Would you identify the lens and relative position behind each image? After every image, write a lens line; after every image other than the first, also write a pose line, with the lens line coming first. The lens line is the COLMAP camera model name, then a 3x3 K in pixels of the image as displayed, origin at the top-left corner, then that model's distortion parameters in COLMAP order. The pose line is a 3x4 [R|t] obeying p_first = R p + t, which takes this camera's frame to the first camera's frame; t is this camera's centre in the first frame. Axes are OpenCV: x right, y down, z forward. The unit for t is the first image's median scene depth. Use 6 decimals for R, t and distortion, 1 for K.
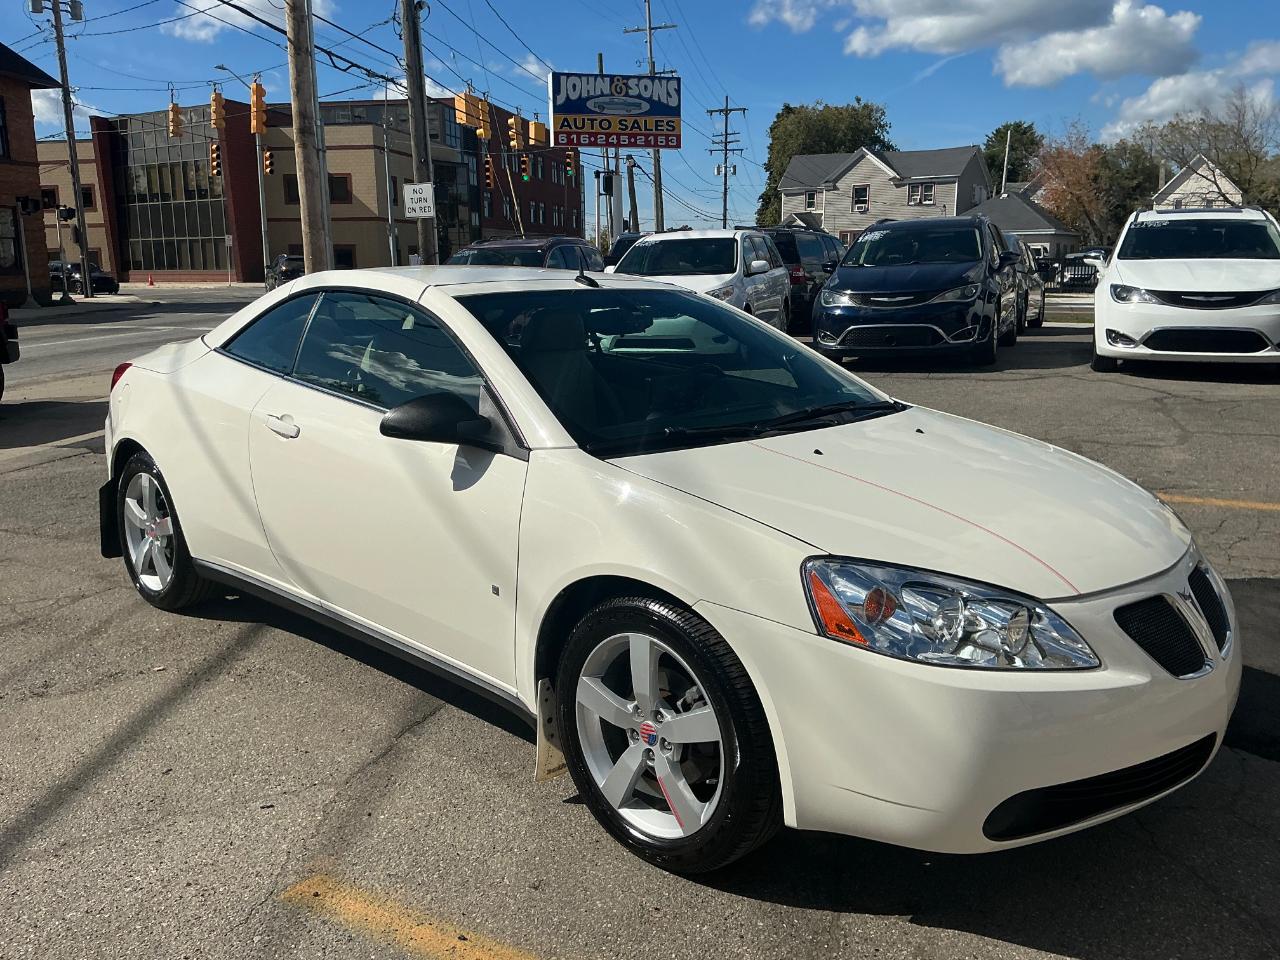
lens RADIAL K [[1072.9, 0, 629.7], [0, 1072.9, 473.8], [0, 0, 1]] dist [0.072819, -0.156049]
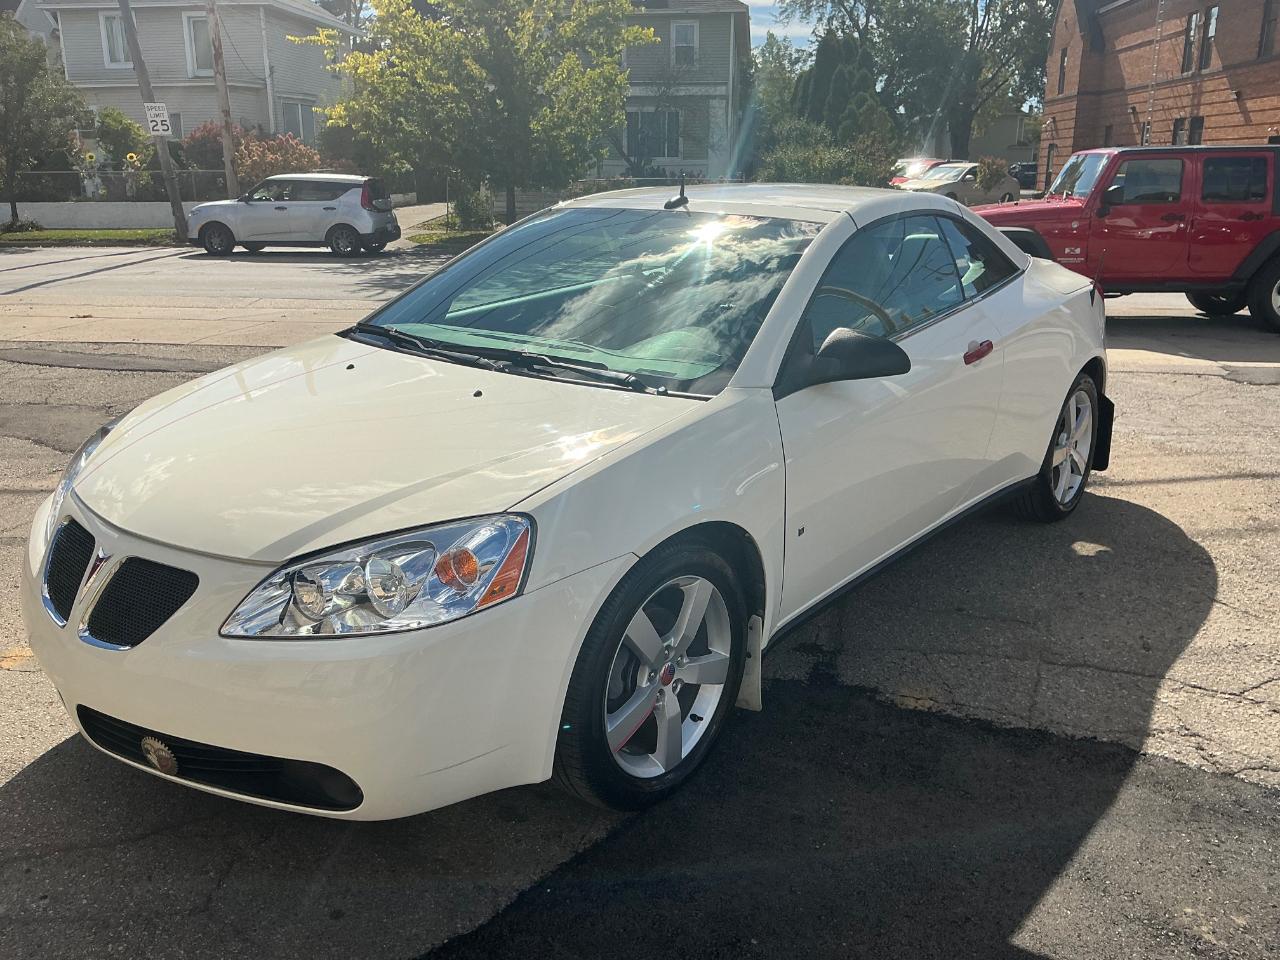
lens RADIAL K [[1072.9, 0, 632.6], [0, 1072.9, 476.0], [0, 0, 1]] dist [0.072819, -0.156049]
pose [[0.091656, 0.279755, -0.955686, 0.309421], [-0.197575, 0.945755, 0.257899, -0.061426], [0.975993, 0.165182, 0.141957, 0.283501]]
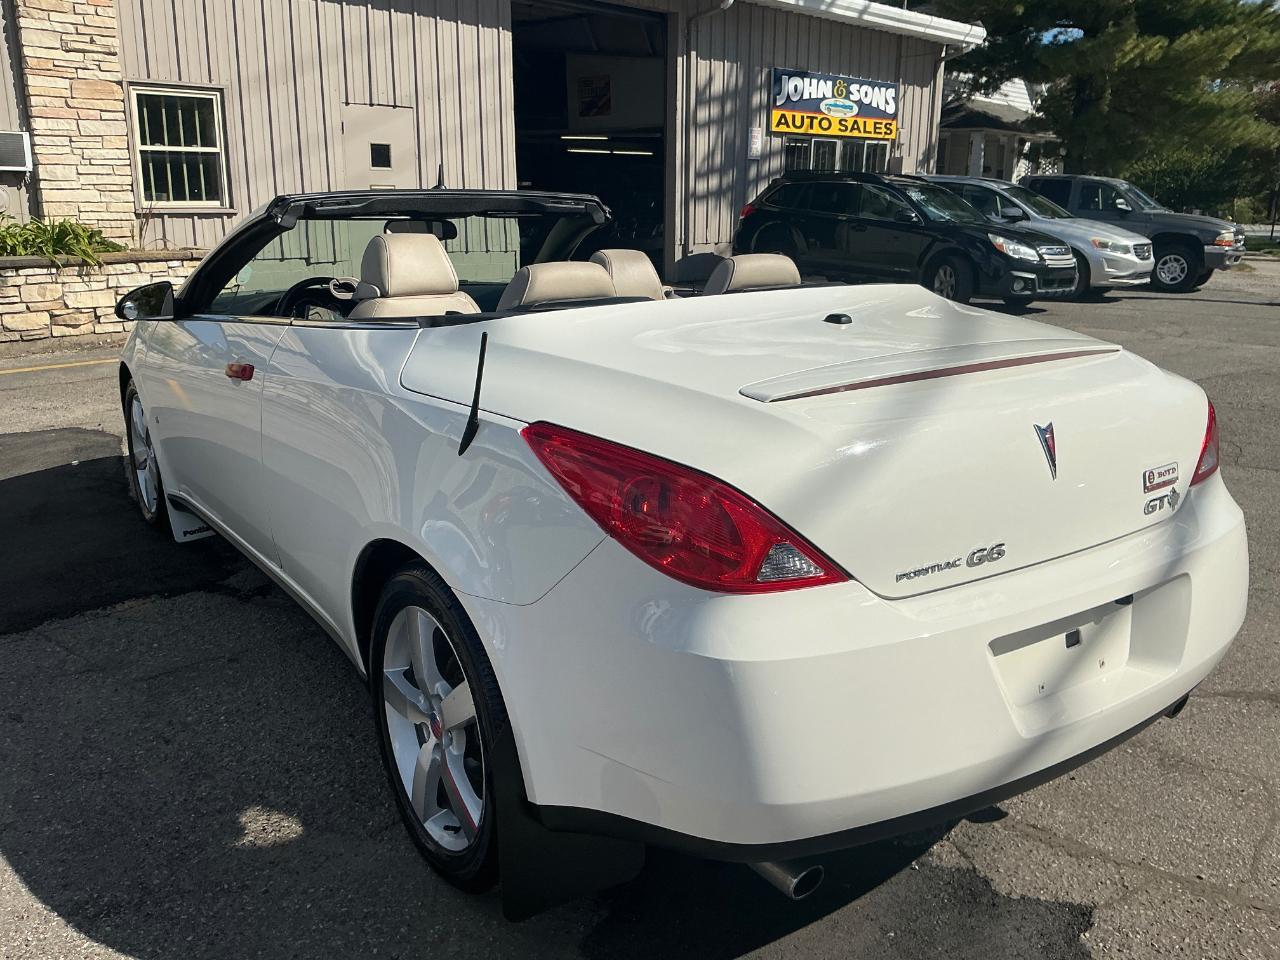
lens RADIAL K [[1072.9, 0, 635.9], [0, 1072.9, 477.8], [0, 0, 1]] dist [0.072819, -0.156049]
pose [[-0.981918, -0.046702, 0.183455, -0.138503], [0.037370, 0.902203, 0.429690, -0.118850], [-0.185581, 0.428776, -0.884144, 0.645518]]
